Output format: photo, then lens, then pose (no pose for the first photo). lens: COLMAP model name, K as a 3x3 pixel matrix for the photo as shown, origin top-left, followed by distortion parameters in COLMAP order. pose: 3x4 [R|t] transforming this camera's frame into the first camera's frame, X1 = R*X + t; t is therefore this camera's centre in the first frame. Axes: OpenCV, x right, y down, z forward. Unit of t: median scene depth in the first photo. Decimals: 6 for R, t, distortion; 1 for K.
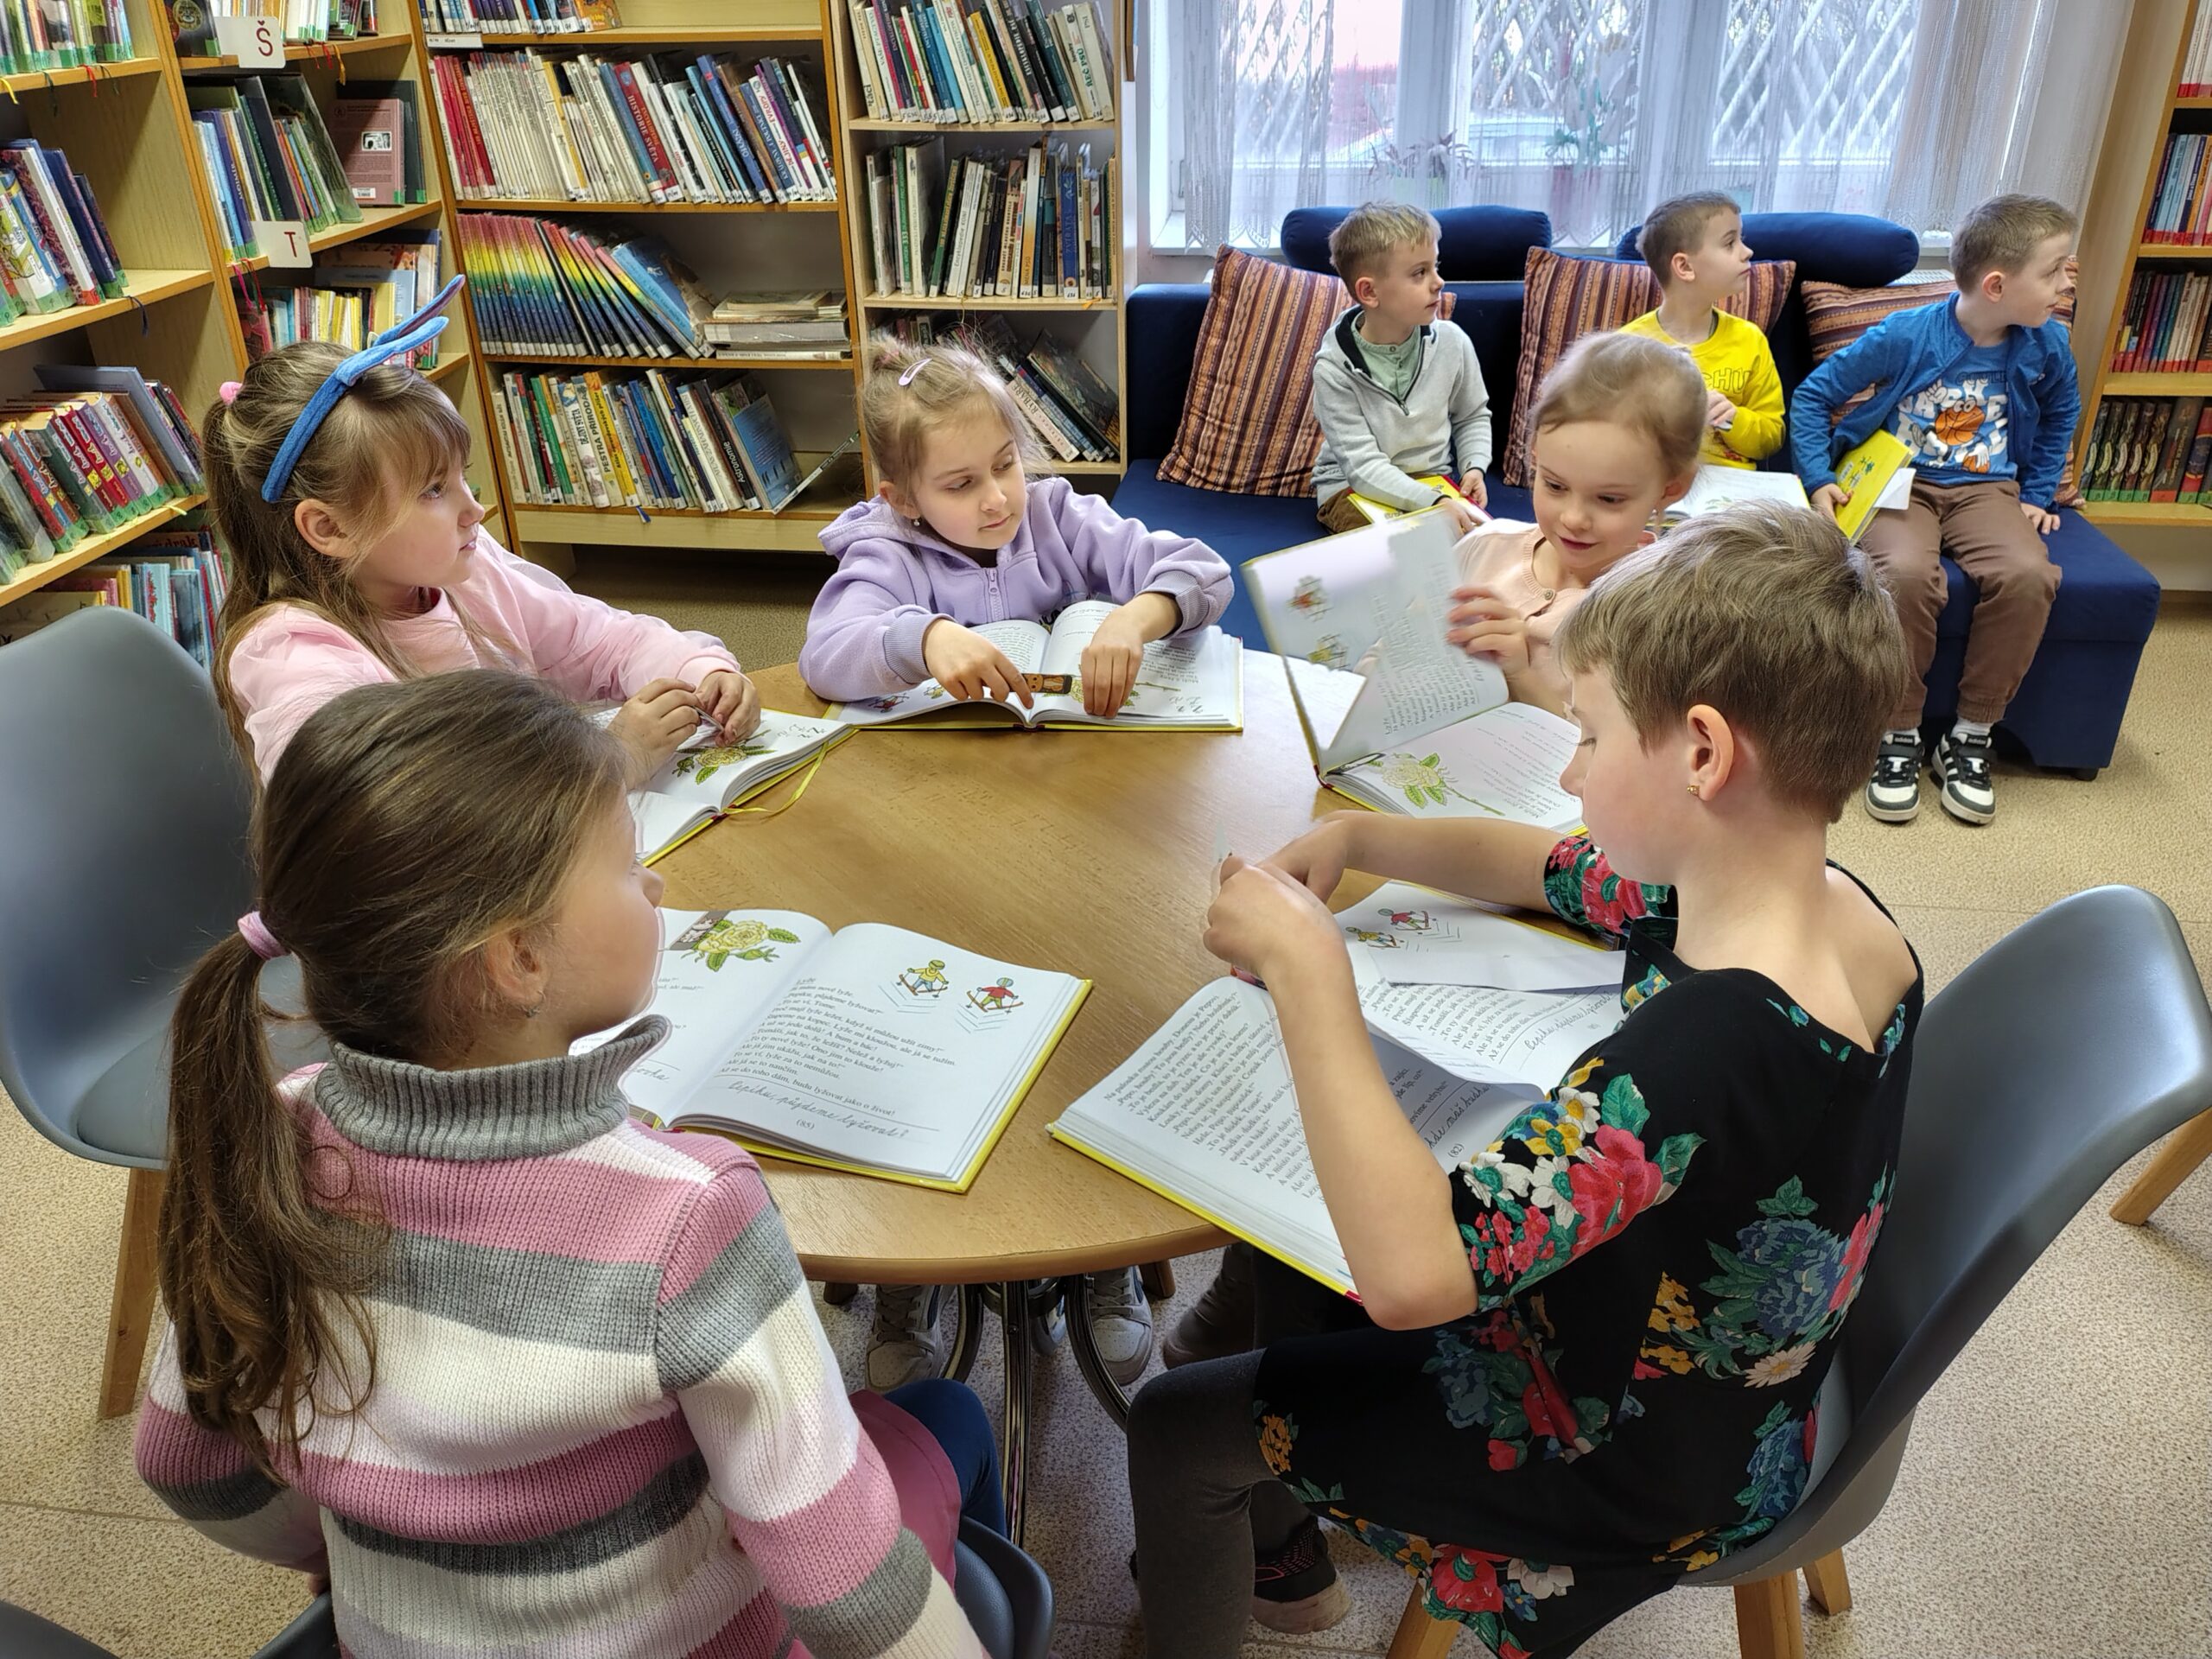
lens RADIAL K [[1687.4, 0, 1115.0], [0, 1687.4, 832.3], [0, 0, 1]] dist [-0.021207, 0.006808]
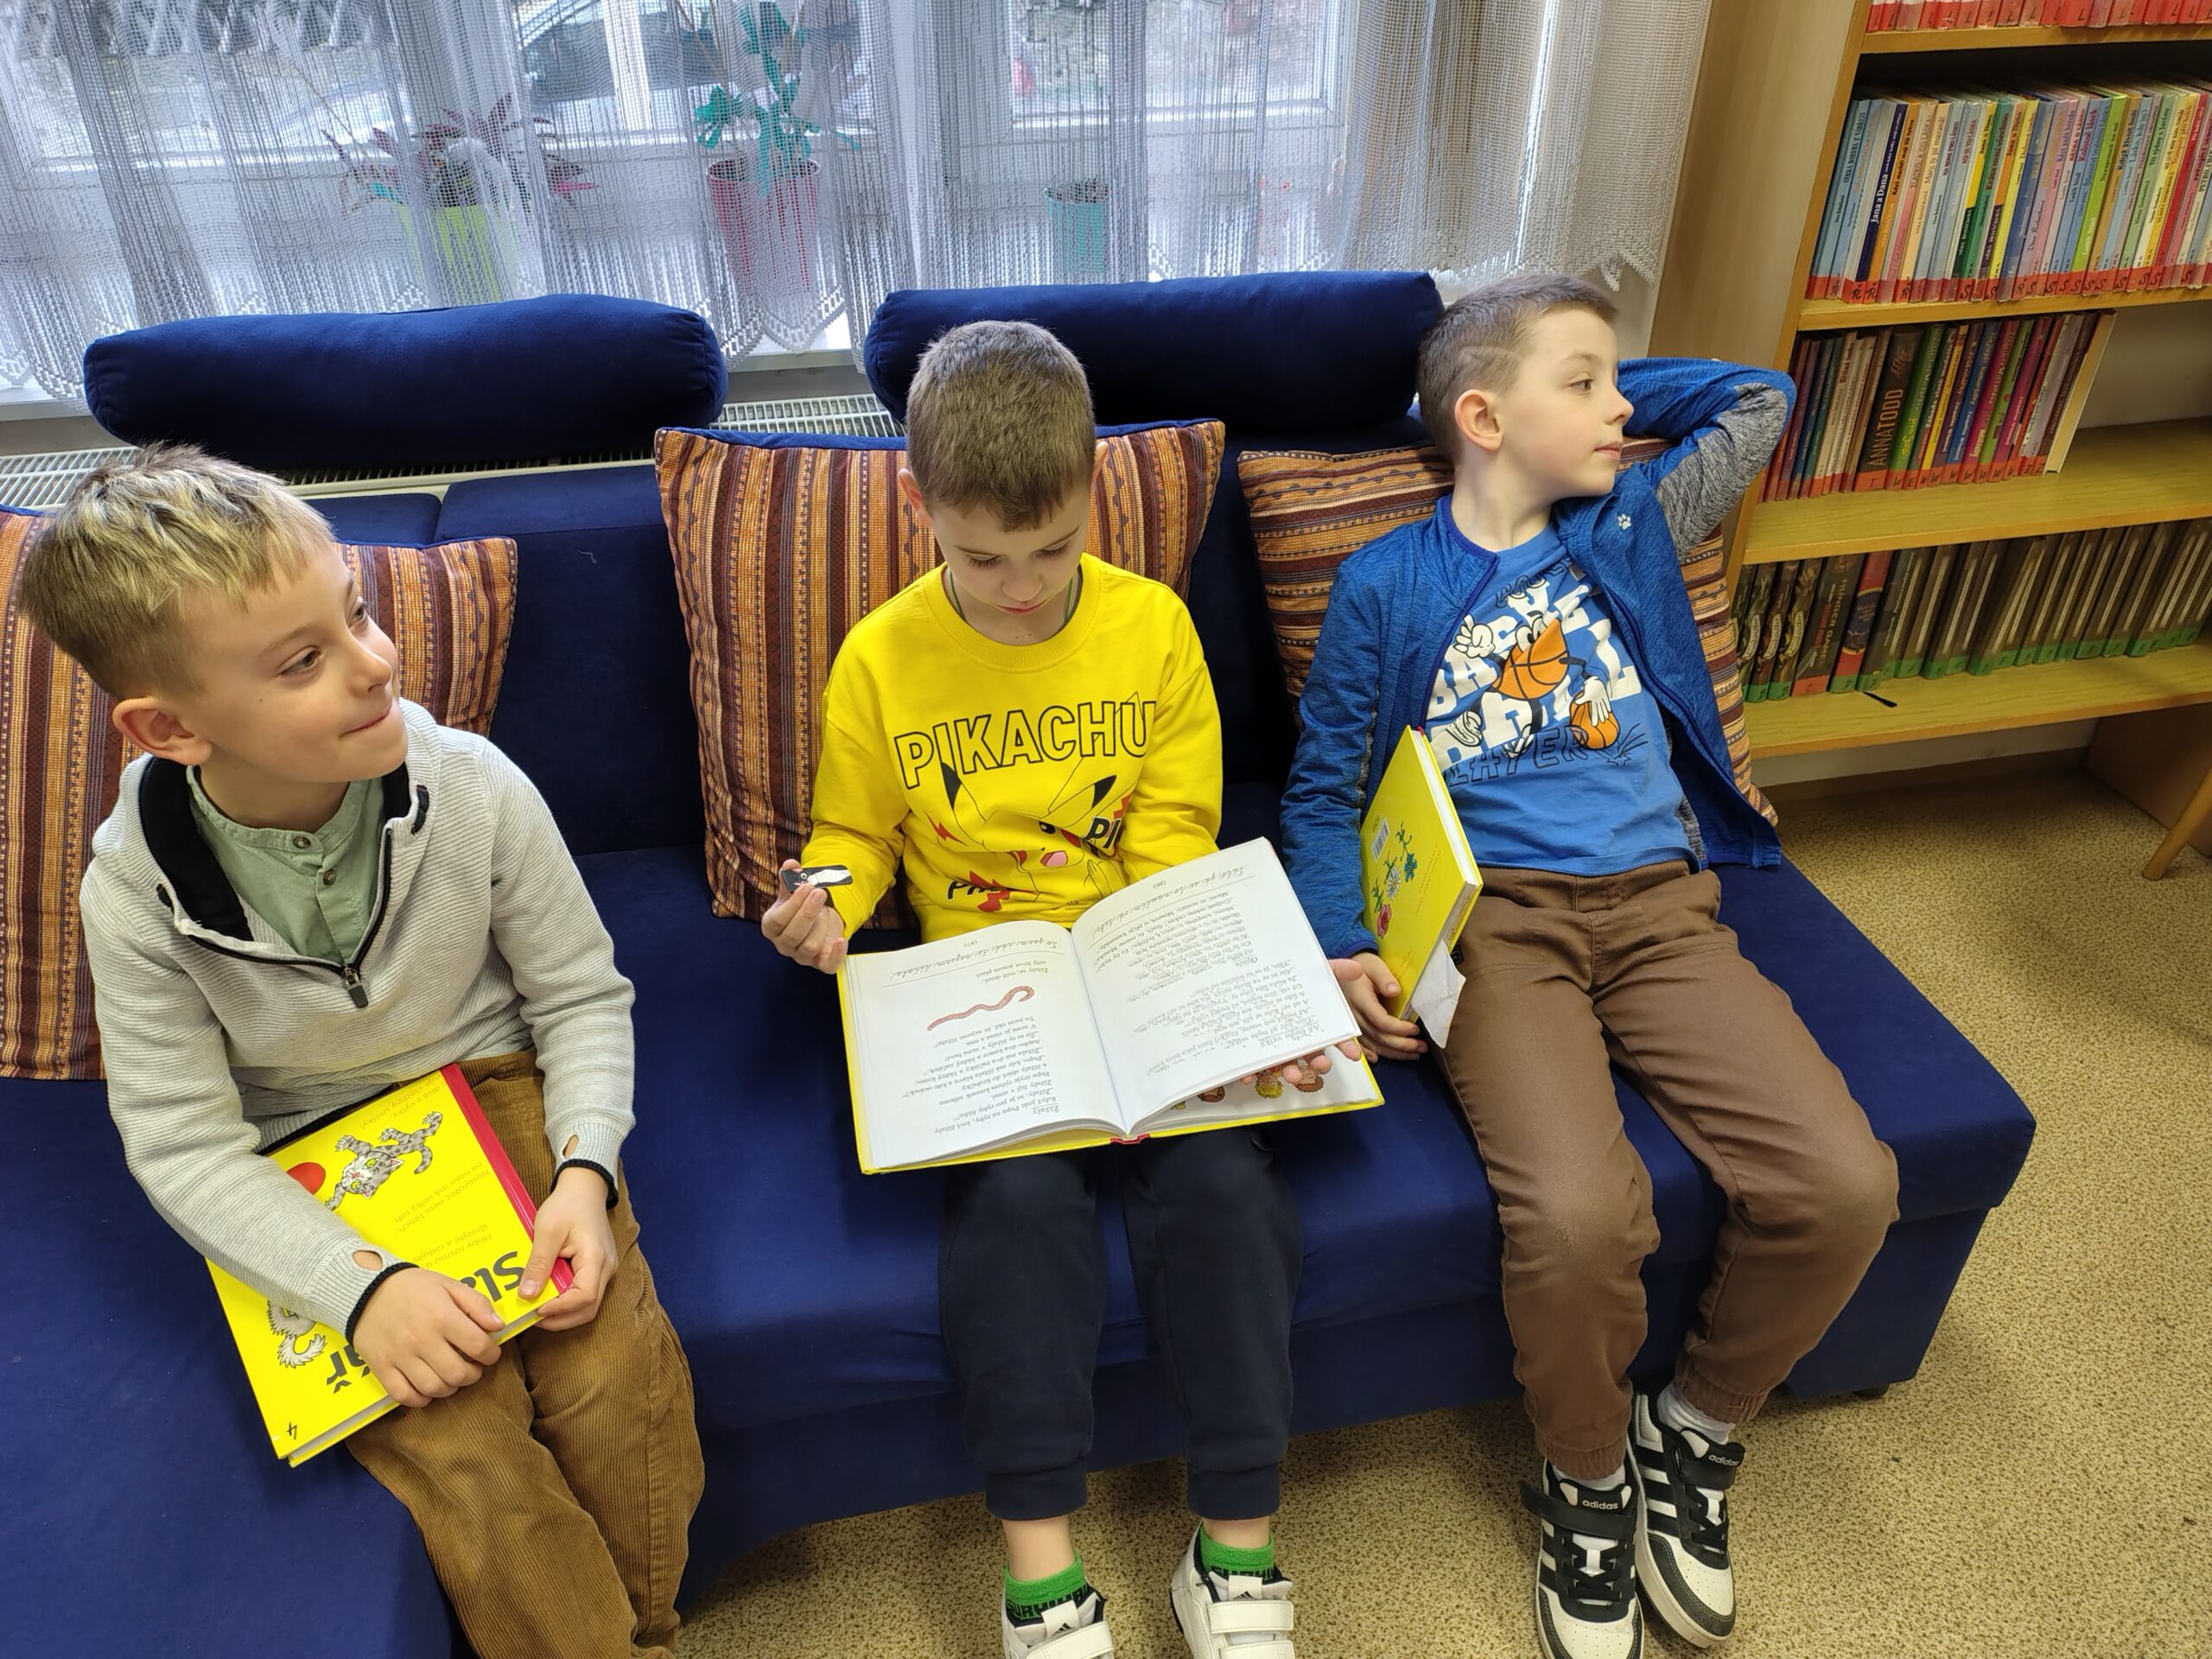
lens RADIAL K [[1687.4, 0, 1113.7], [0, 1687.4, 885.1], [0, 0, 1]] dist [-0.021207, 0.006808]
pose [[0.933467, -0.189543, 0.304487, 0.206304], [0.153511, 0.978402, 0.138436, -0.280219], [-0.324150, -0.082483, 0.942403, 0.548599]]
